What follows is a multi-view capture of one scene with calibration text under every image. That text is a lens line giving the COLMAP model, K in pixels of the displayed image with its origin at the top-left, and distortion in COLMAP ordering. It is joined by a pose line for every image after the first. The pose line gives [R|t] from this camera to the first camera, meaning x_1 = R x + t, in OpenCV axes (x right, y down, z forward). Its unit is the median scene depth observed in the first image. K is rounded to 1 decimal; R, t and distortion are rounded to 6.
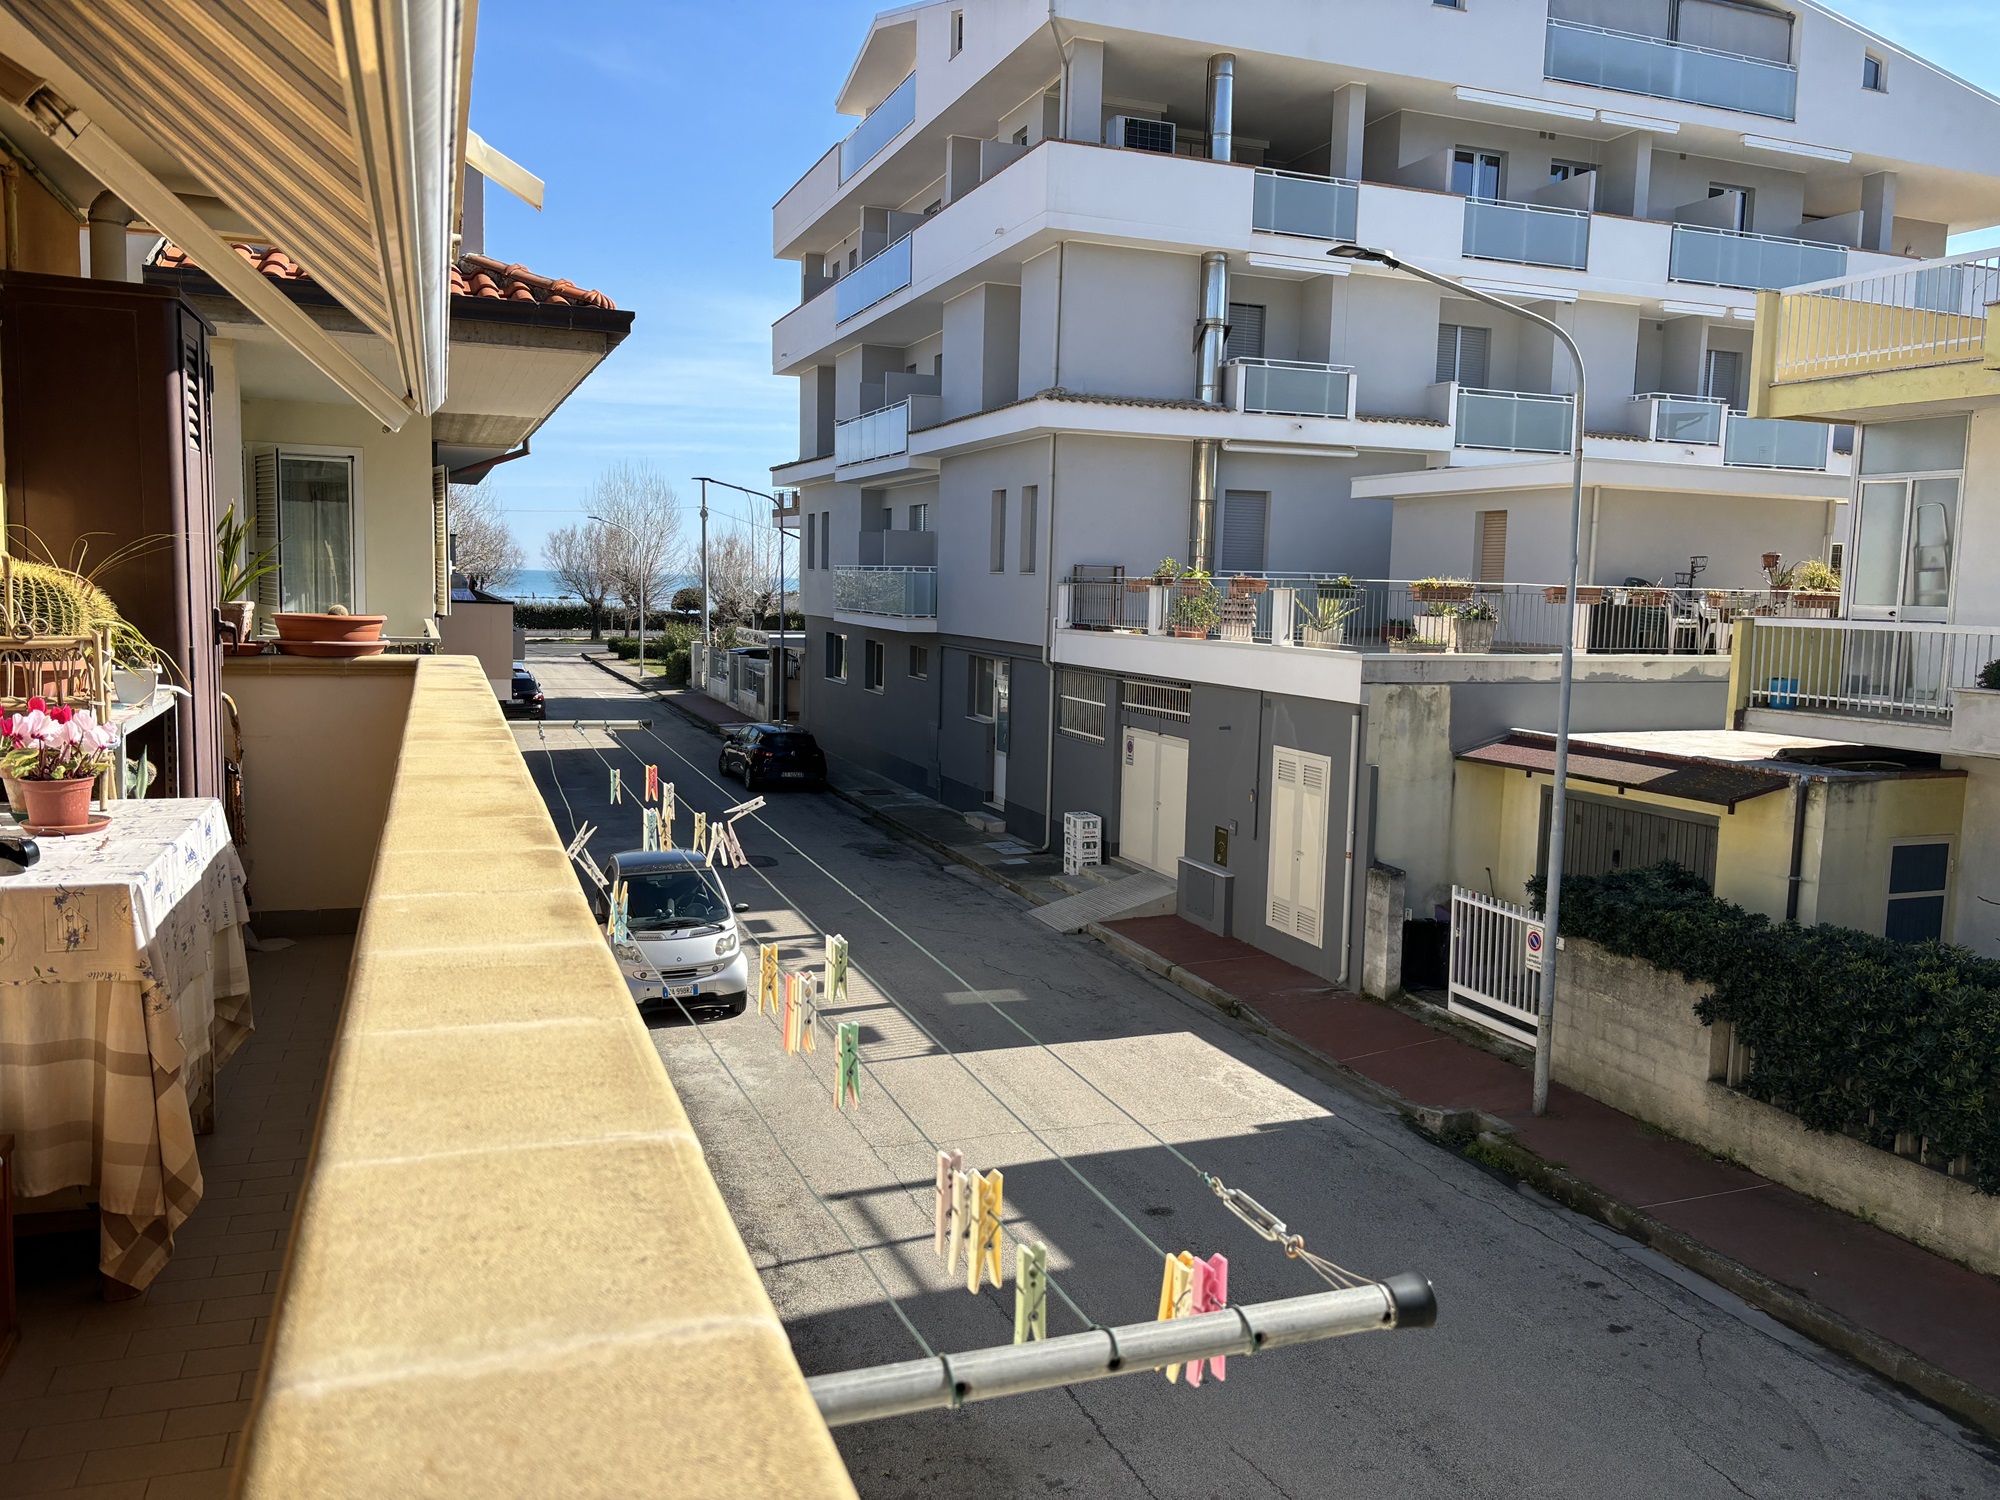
lens RADIAL K [[1522.7, 0, 996.5], [0, 1522.7, 738.8], [0, 0, 1]] dist [0.057710, -0.064384]
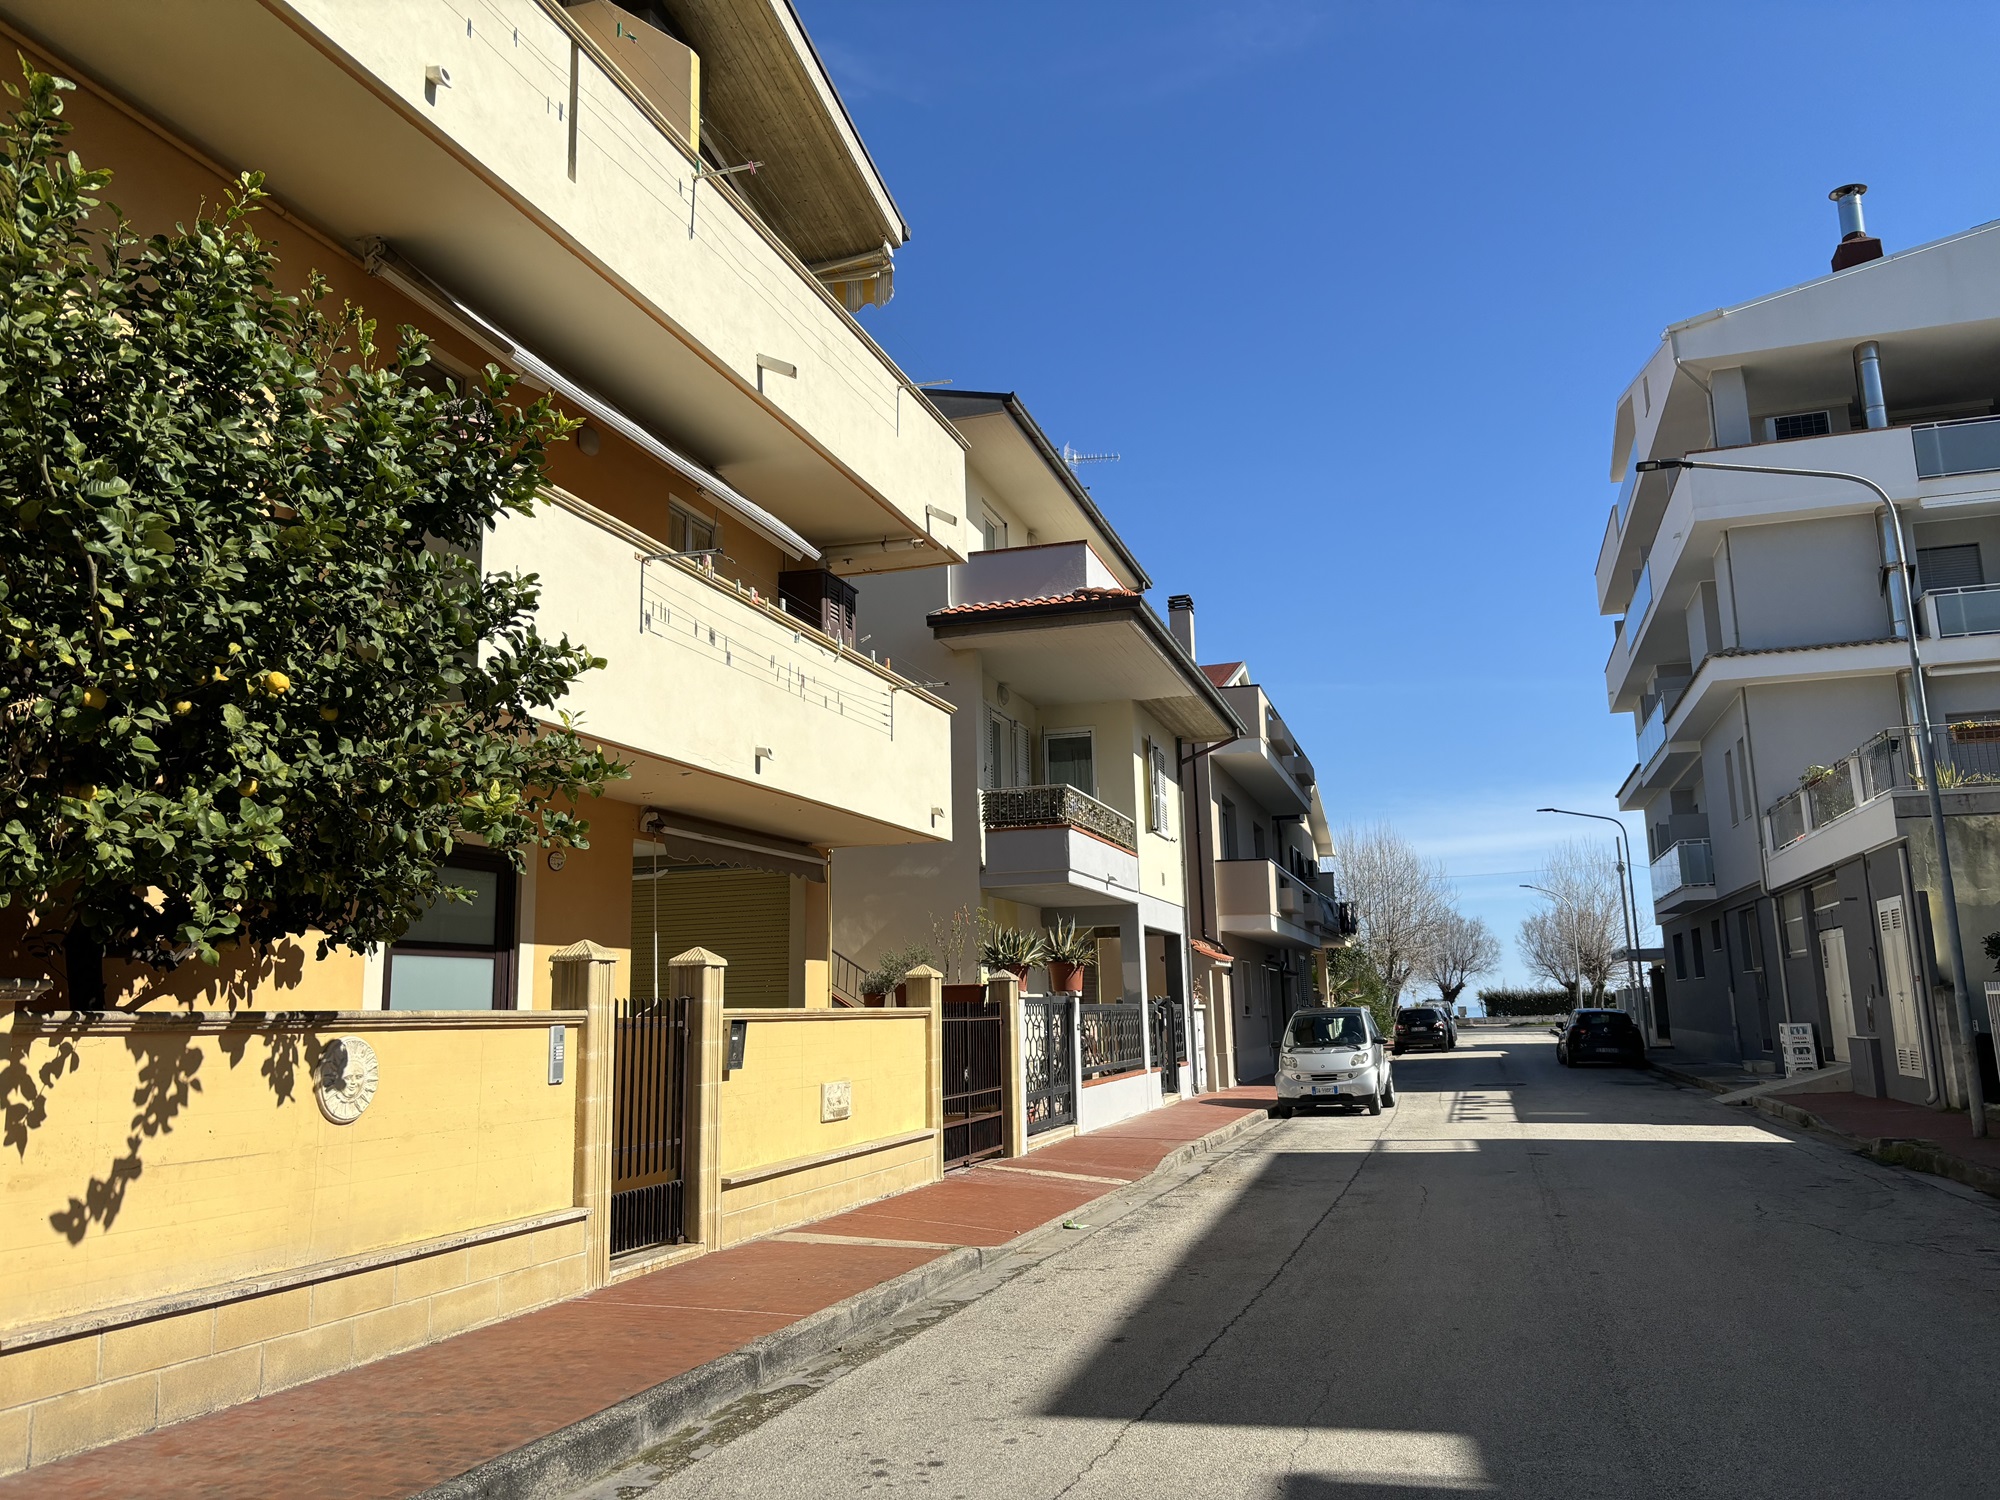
lens RADIAL K [[1522.7, 0, 938.3], [0, 1522.7, 739.7], [0, 0, 1]] dist [0.057710, -0.064384]
pose [[0.762758, -0.150916, -0.628828, 0.297007], [-0.035179, 0.961265, -0.273371, 0.169251], [0.645727, 0.230637, 0.727903, -0.199515]]
